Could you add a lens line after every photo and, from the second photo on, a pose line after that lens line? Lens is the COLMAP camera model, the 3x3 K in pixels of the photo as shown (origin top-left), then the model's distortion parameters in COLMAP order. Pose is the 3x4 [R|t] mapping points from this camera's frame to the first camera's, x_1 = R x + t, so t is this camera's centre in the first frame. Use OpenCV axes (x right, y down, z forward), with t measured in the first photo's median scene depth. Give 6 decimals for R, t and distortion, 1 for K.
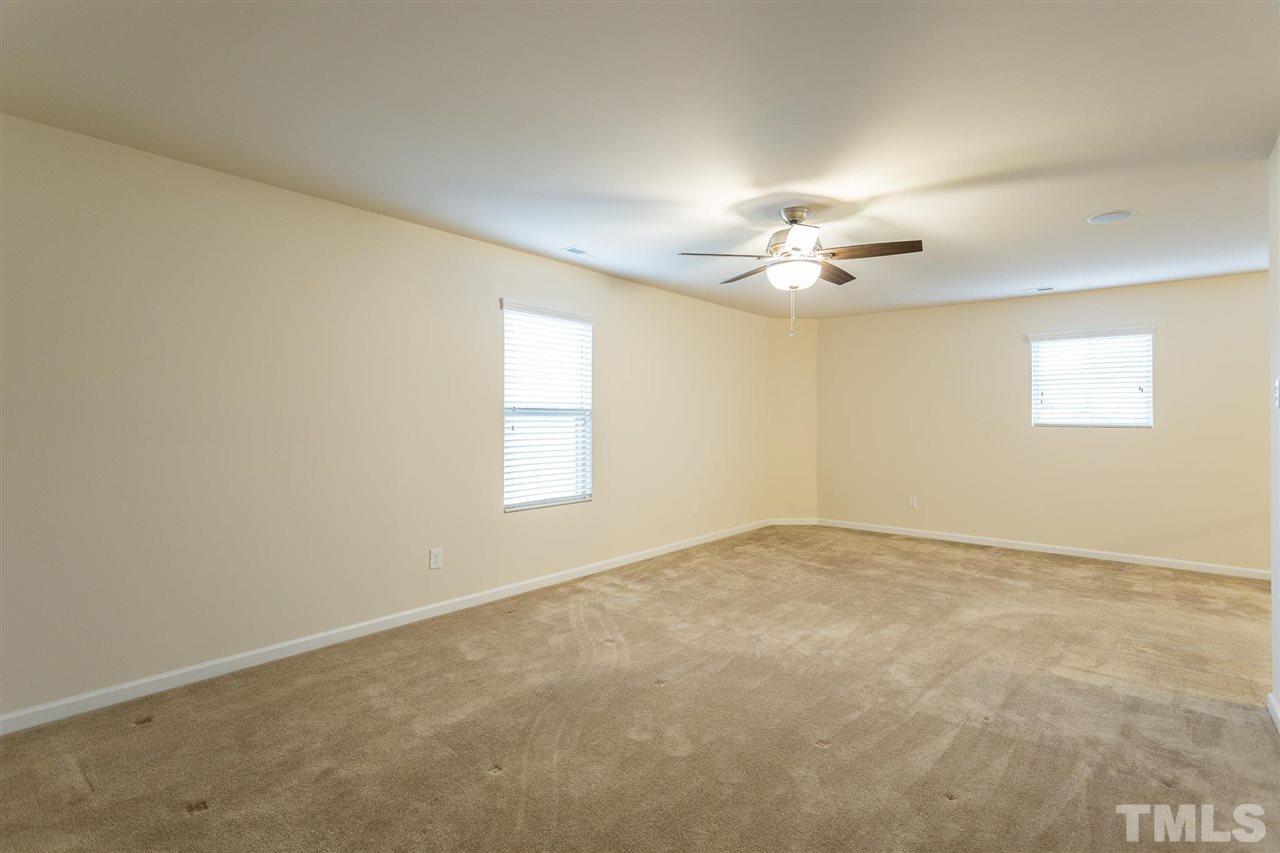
lens RADIAL K [[611.2, 0, 633.0], [0, 611.2, 426.4], [0, 0, 1]] dist [0.003202, -0.000159]
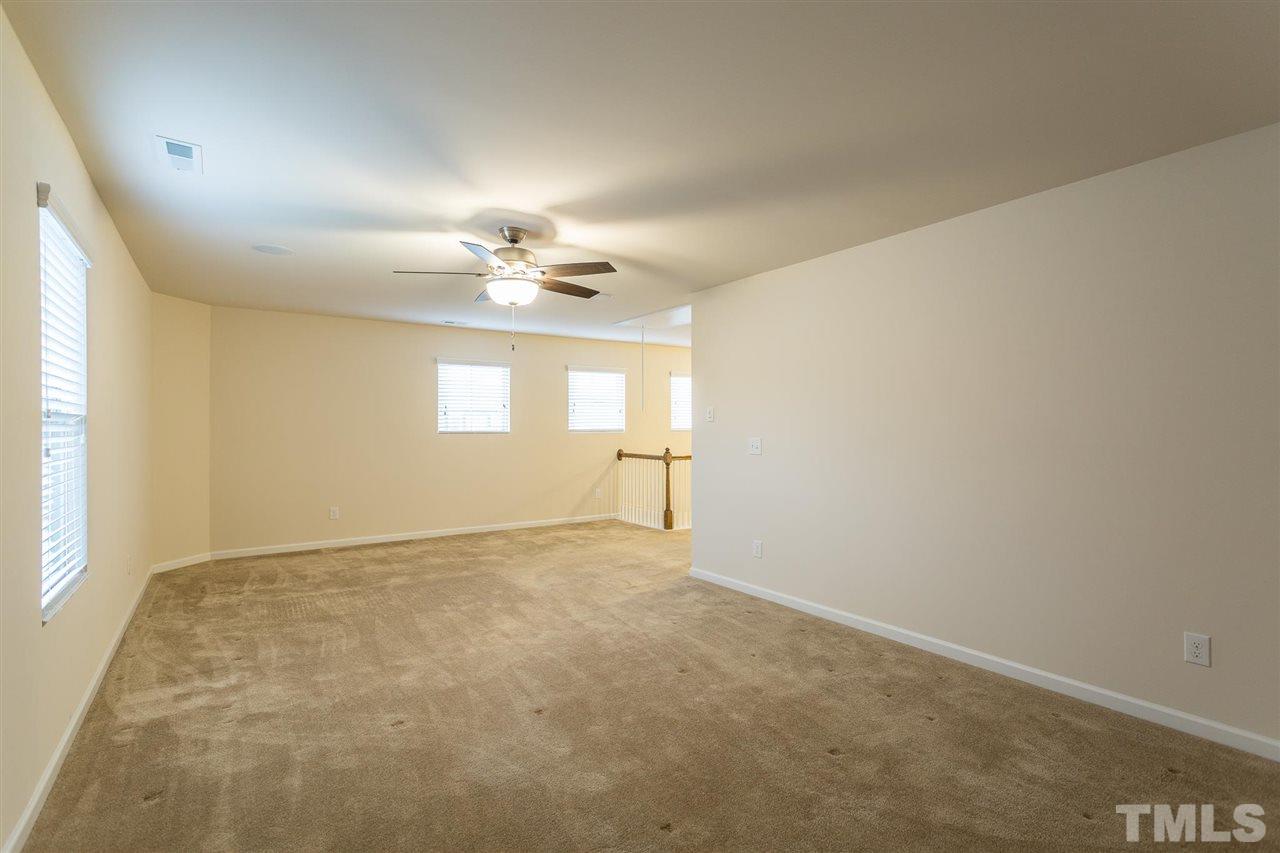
lens RADIAL K [[609.5, 0, 634.7], [0, 609.5, 424.4], [0, 0, 1]] dist [0.003862, 0.000520]
pose [[0.270101, -0.001076, 0.962831, -0.648423], [0.019719, 0.999796, -0.004415, -0.008215], [-0.962630, 0.020178, 0.270067, 0.484566]]
